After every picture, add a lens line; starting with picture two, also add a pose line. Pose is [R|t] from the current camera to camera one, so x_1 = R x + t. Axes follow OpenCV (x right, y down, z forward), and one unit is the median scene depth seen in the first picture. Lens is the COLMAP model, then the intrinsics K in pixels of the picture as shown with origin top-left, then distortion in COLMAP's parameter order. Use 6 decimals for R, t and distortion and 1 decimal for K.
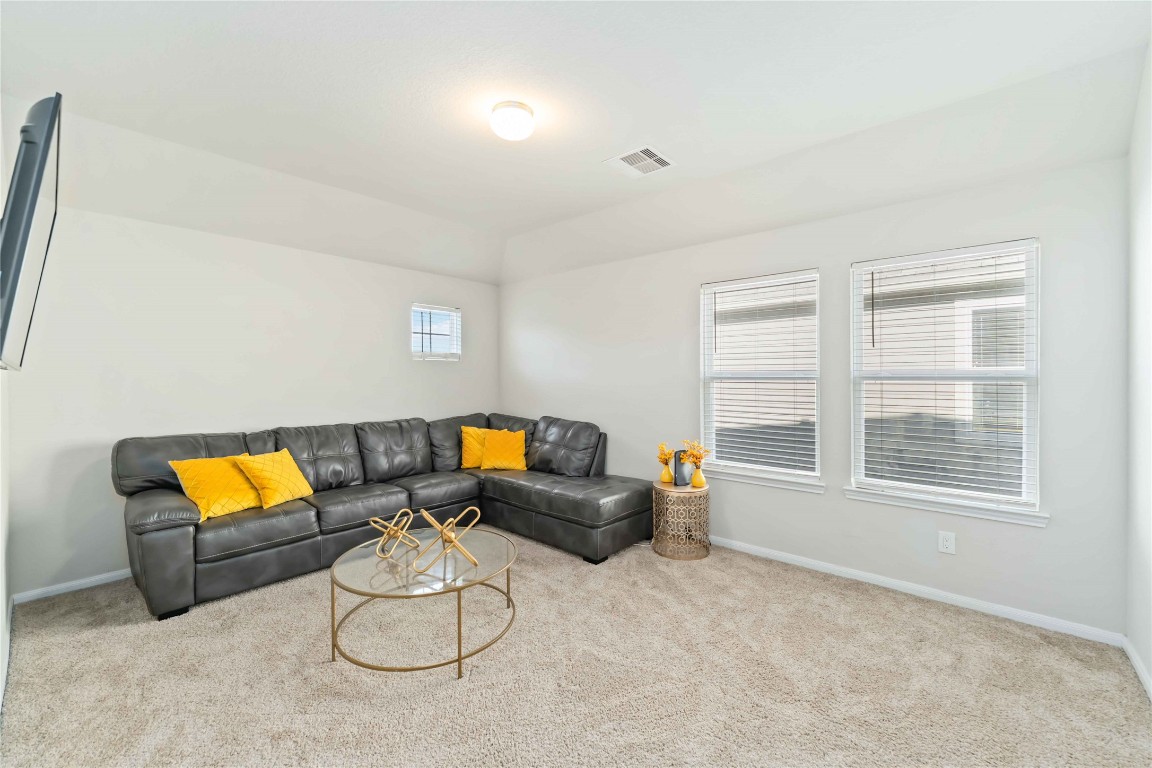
lens RADIAL K [[473.9, 0, 573.9], [0, 473.9, 377.3], [0, 0, 1]] dist [0.004177, 0.000138]
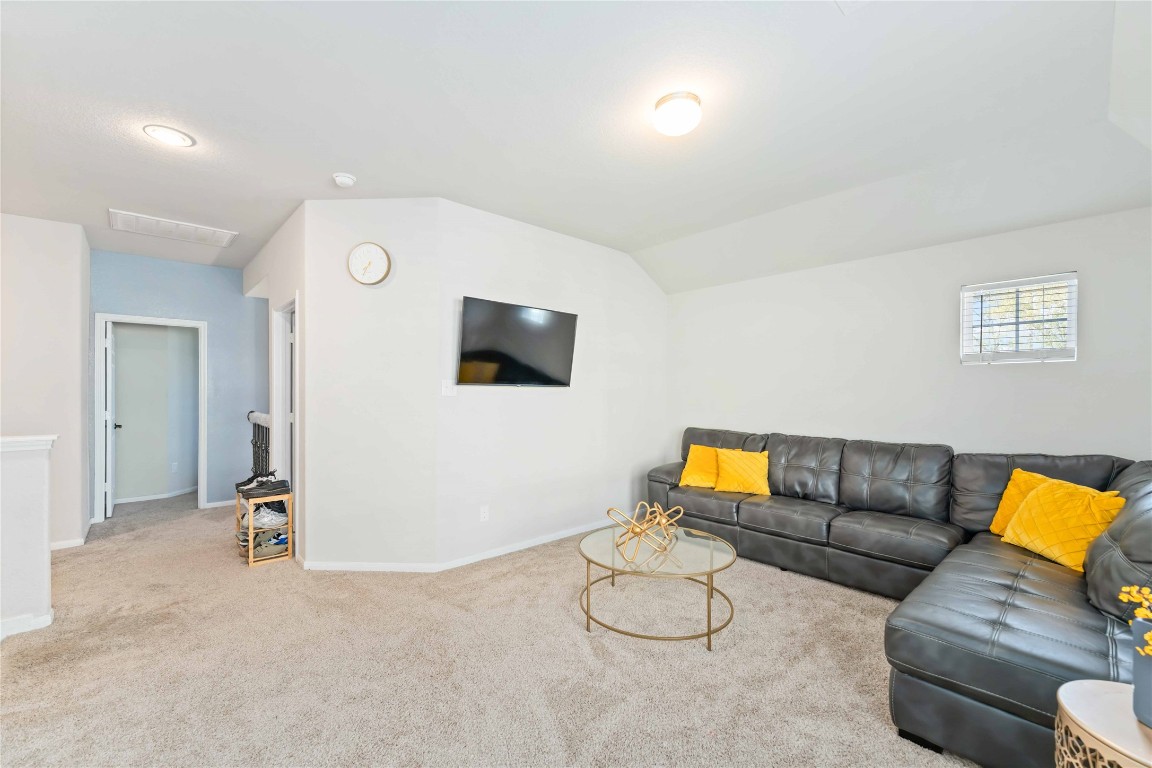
lens RADIAL K [[473.9, 0, 573.7], [0, 473.9, 391.4], [0, 0, 1]] dist [0.004177, 0.000138]
pose [[-0.112546, 0.001104, -0.993646, 0.582859], [0.000640, 0.999999, 0.001039, 0.002059], [0.993646, -0.000519, -0.112547, 0.643052]]
